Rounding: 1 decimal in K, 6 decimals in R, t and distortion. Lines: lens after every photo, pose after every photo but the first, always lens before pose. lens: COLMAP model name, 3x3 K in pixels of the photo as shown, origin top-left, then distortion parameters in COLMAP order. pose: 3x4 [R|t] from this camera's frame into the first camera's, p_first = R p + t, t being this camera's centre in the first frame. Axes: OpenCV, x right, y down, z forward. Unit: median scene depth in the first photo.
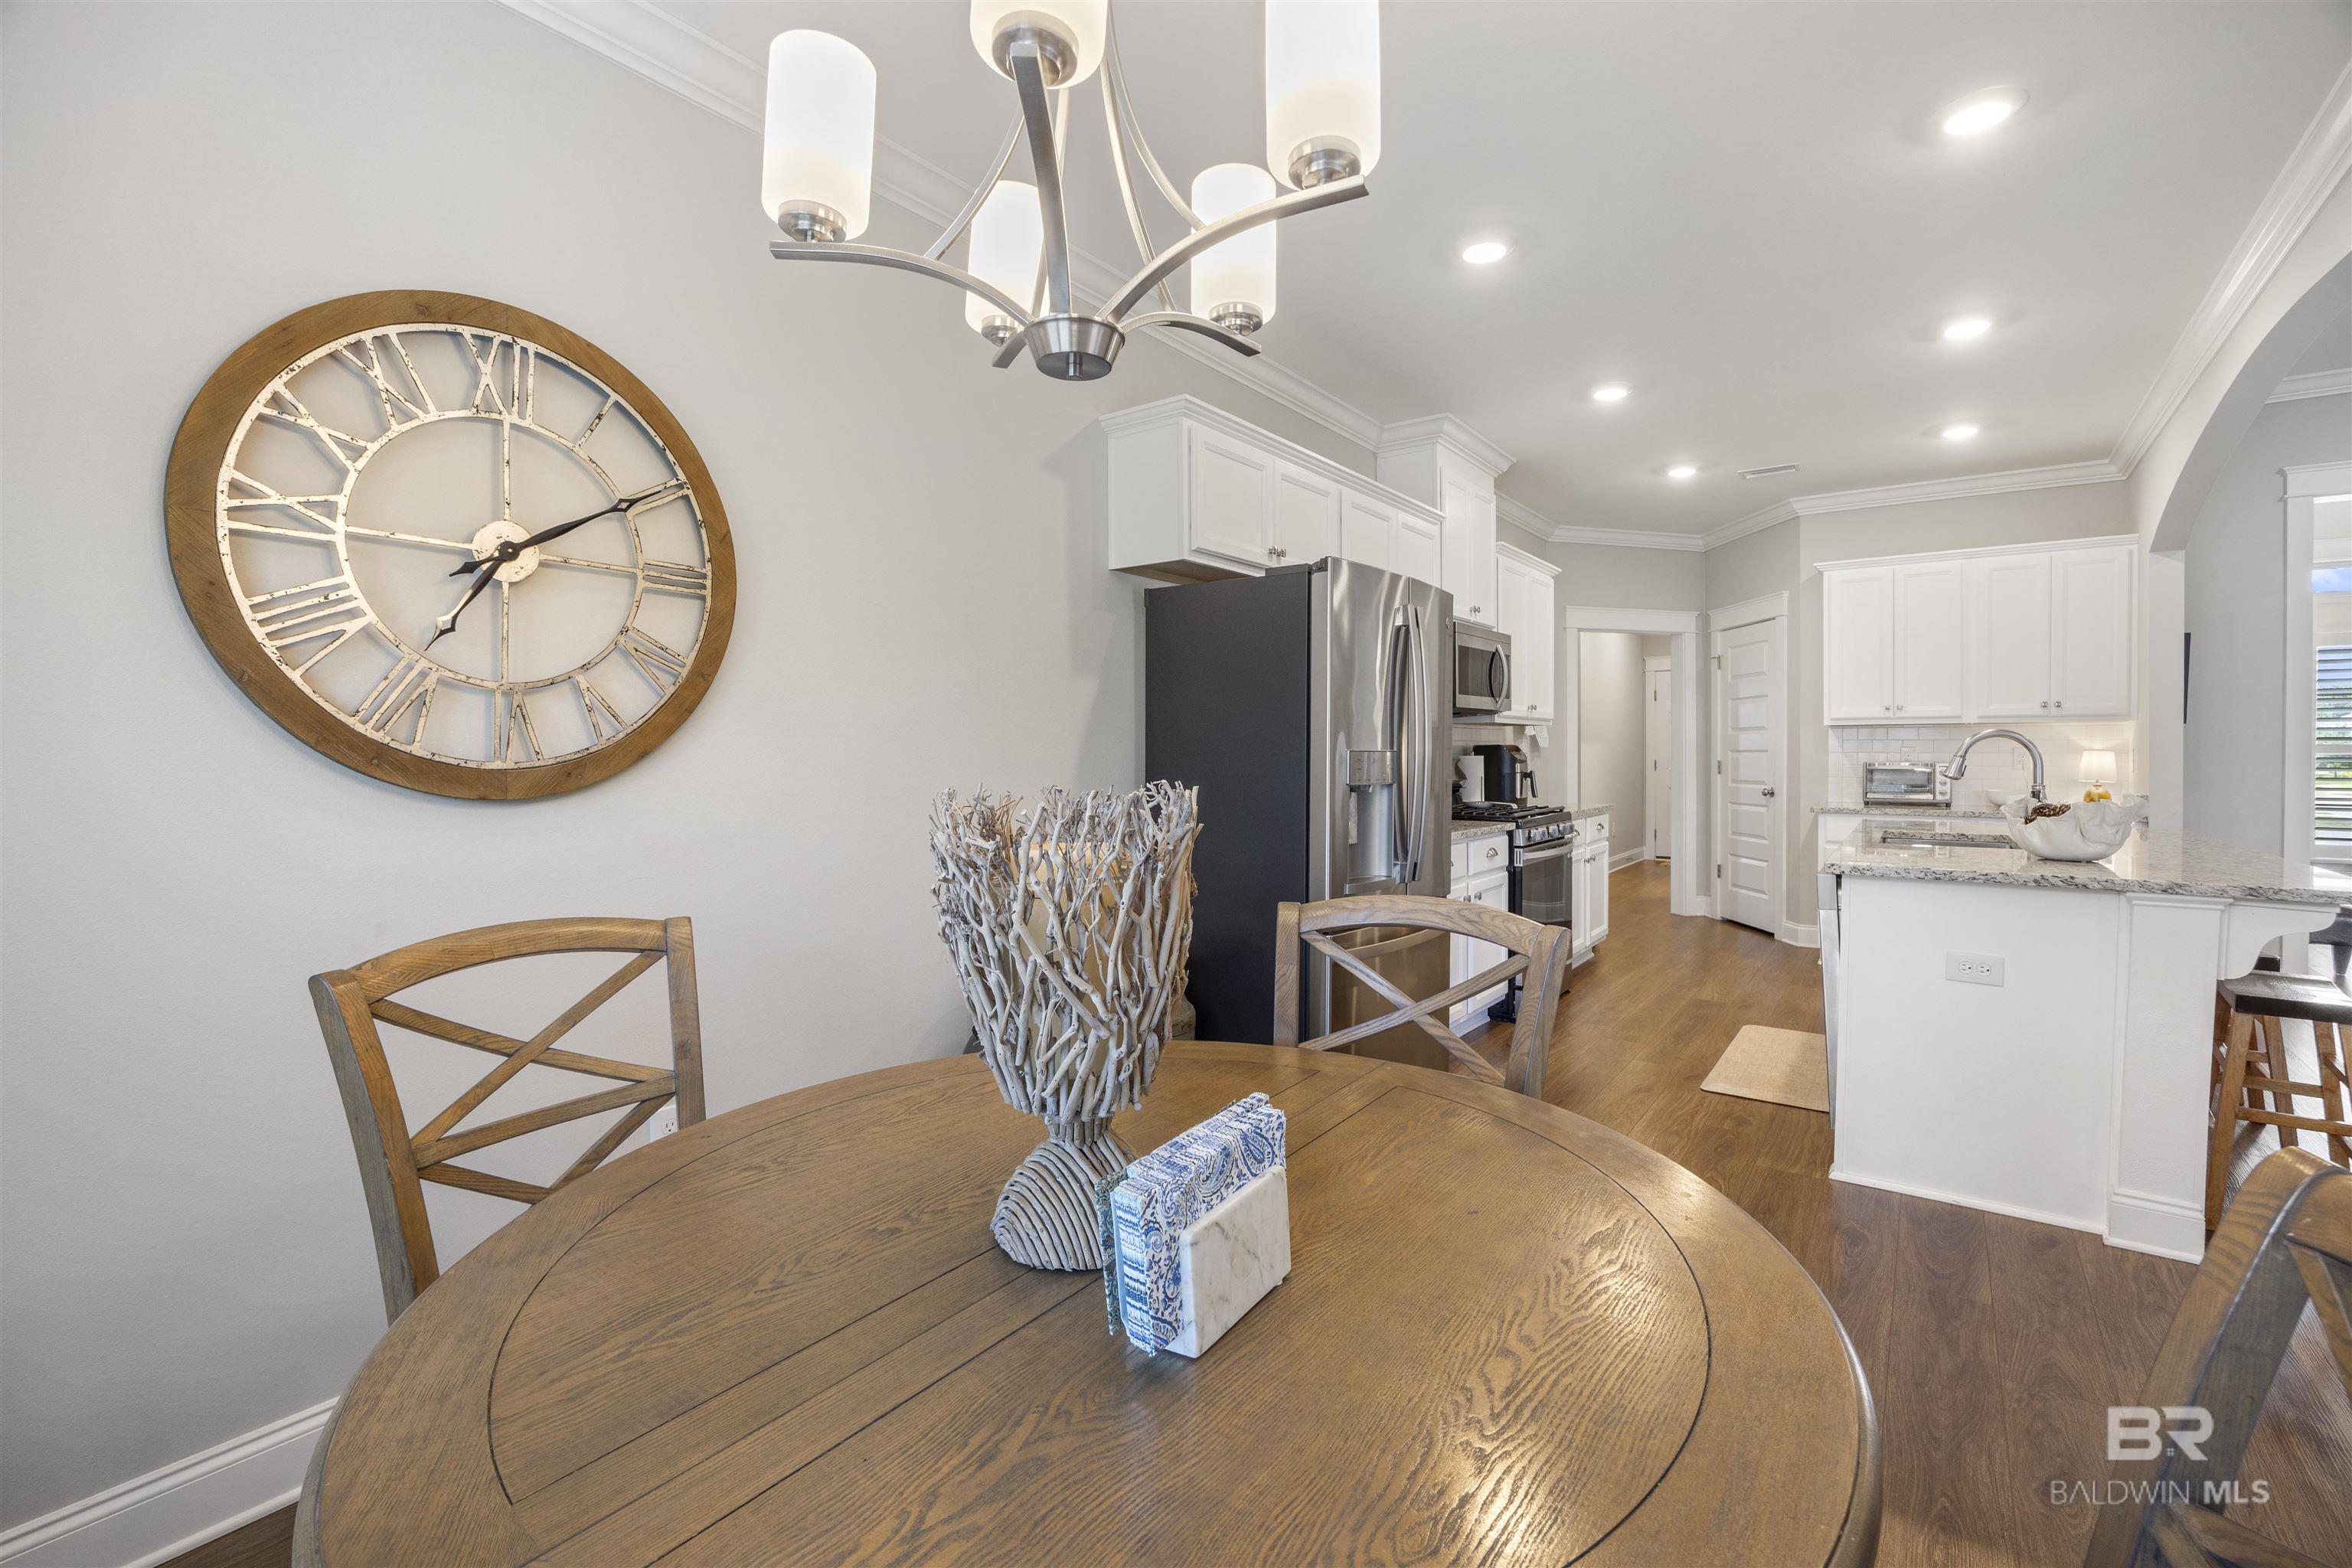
lens RADIAL K [[1019.0, 0, 1175.6], [0, 1019.0, 762.6], [0, 0, 1]] dist [-0.013787, 0.000664]
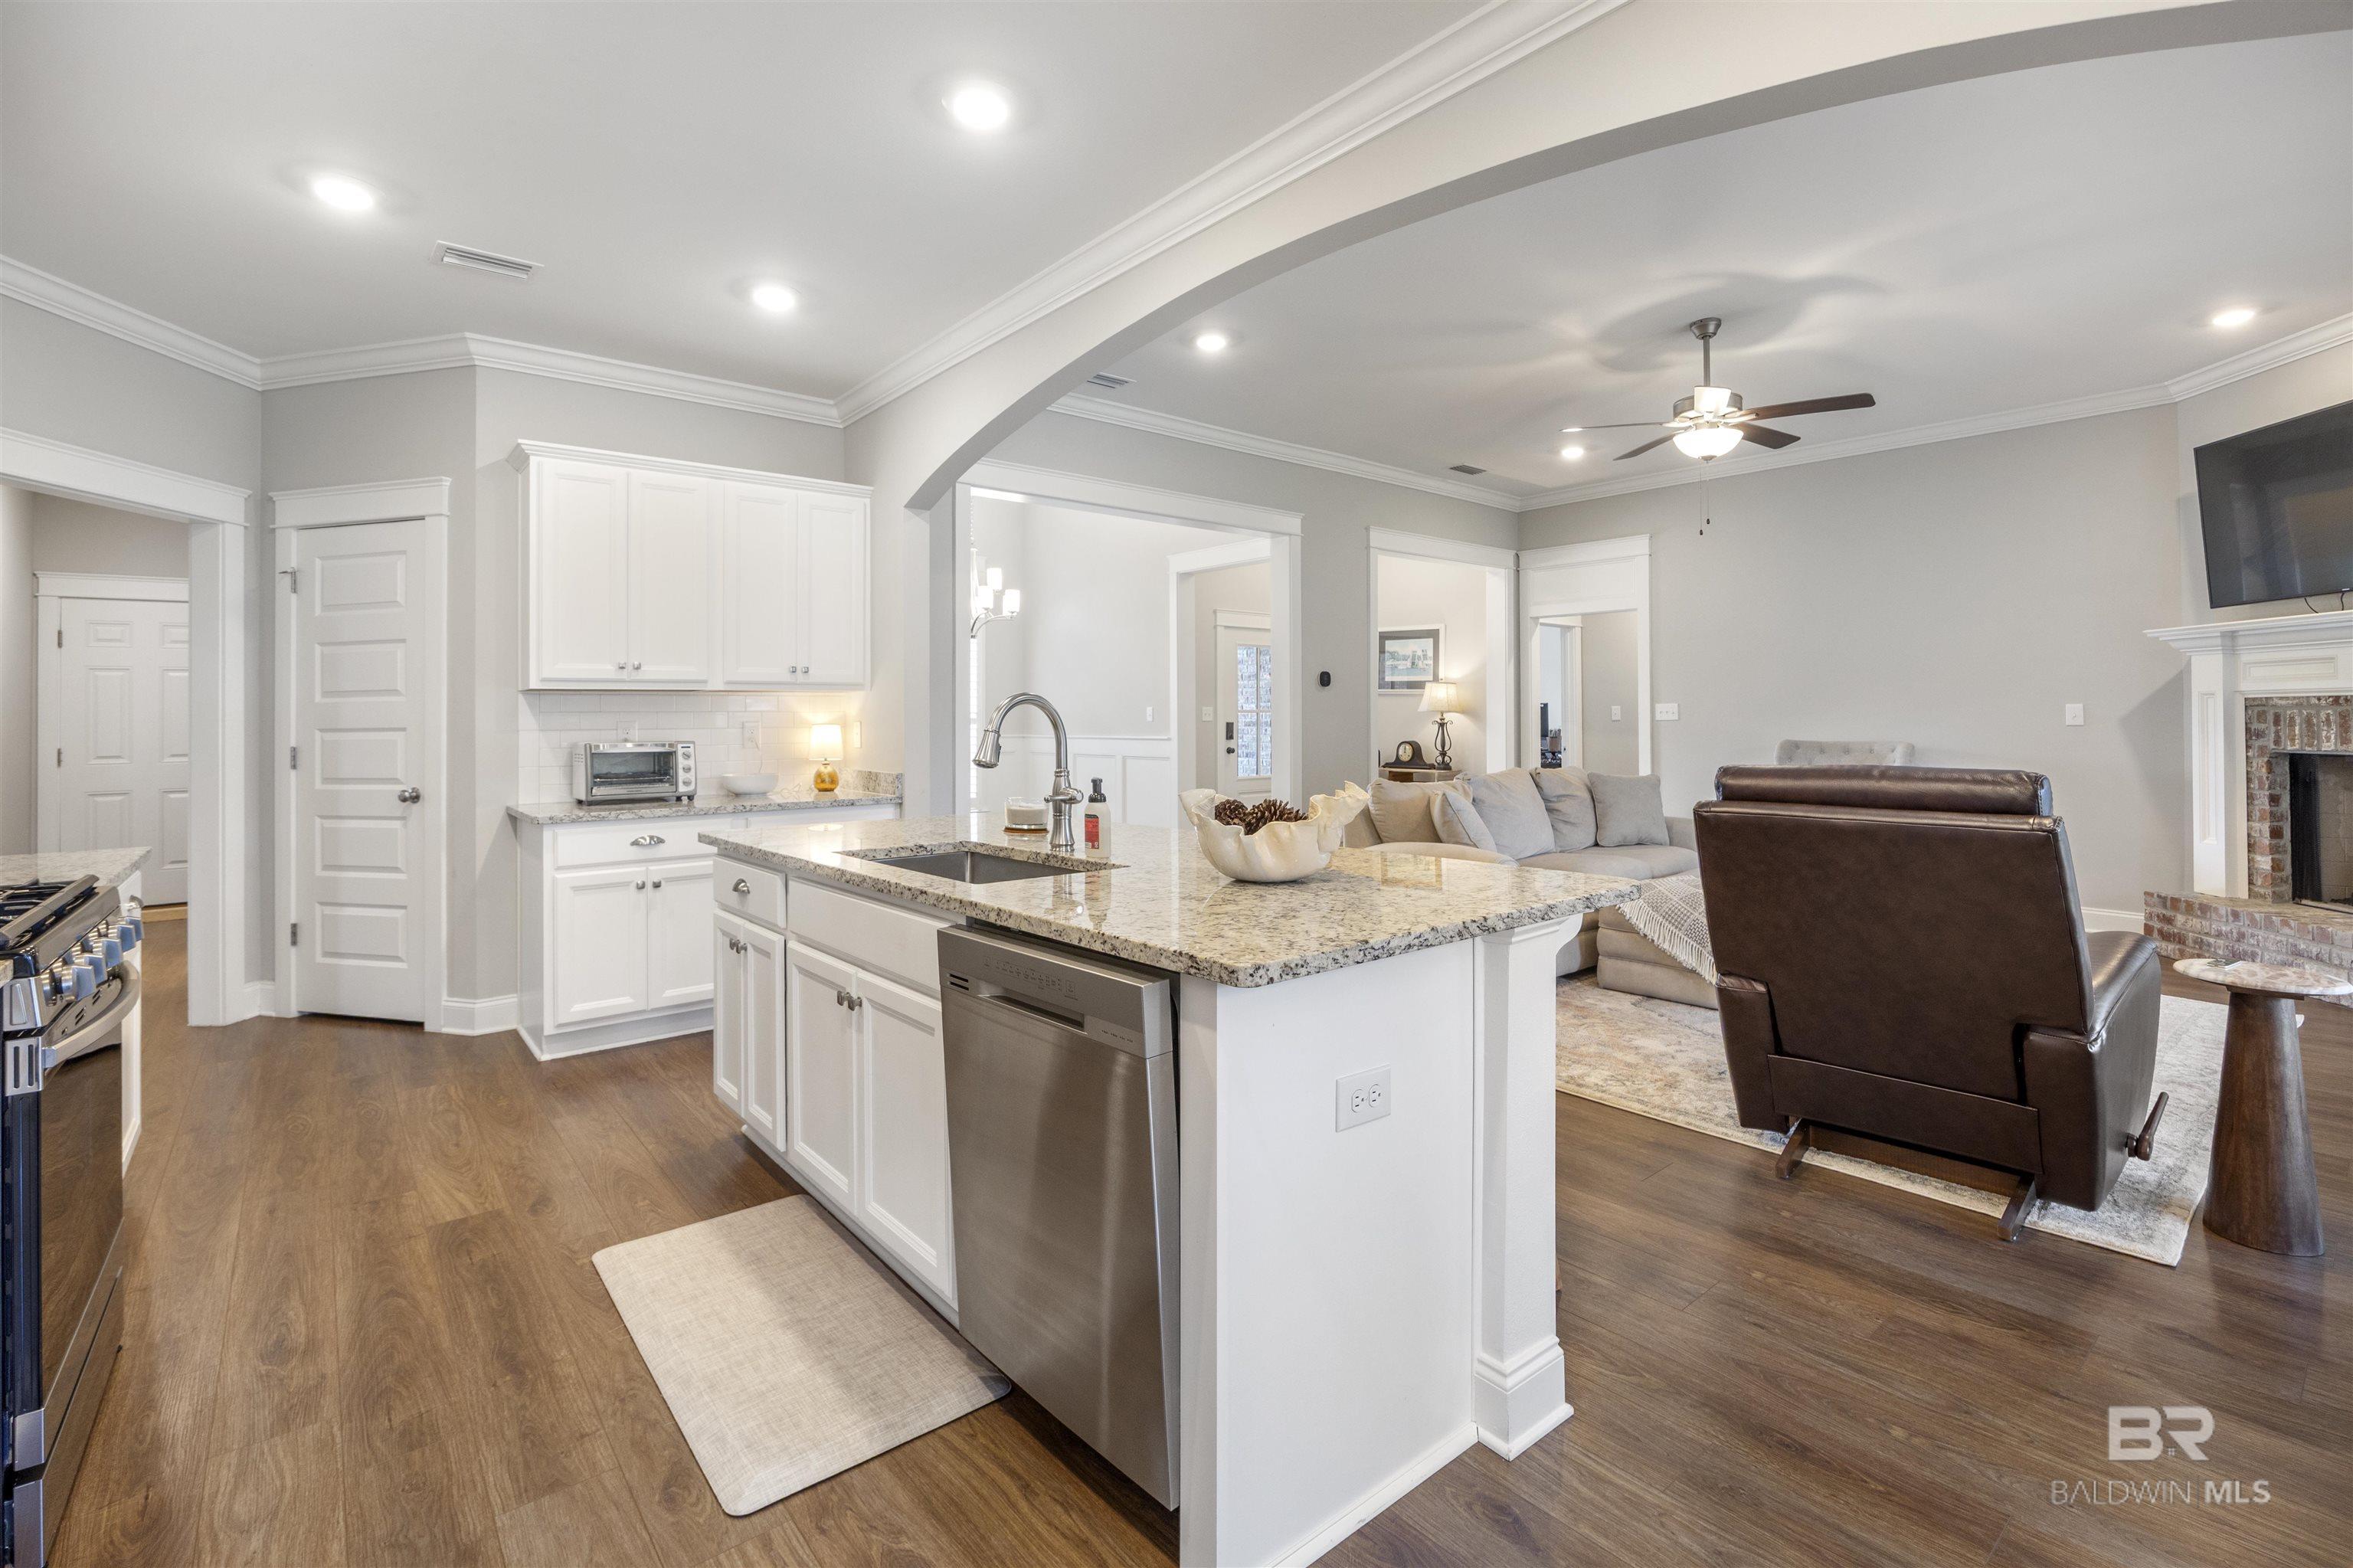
lens RADIAL K [[1057.6, 0, 1177.9], [0, 1057.6, 702.1], [0, 0, 1]] dist [-0.012944, 0.000089]
pose [[0.233840, 0.014050, 0.972173, 0.087798], [0.019591, 0.999624, -0.019160, -0.008250], [-0.972078, 0.023526, 0.233477, 0.496274]]
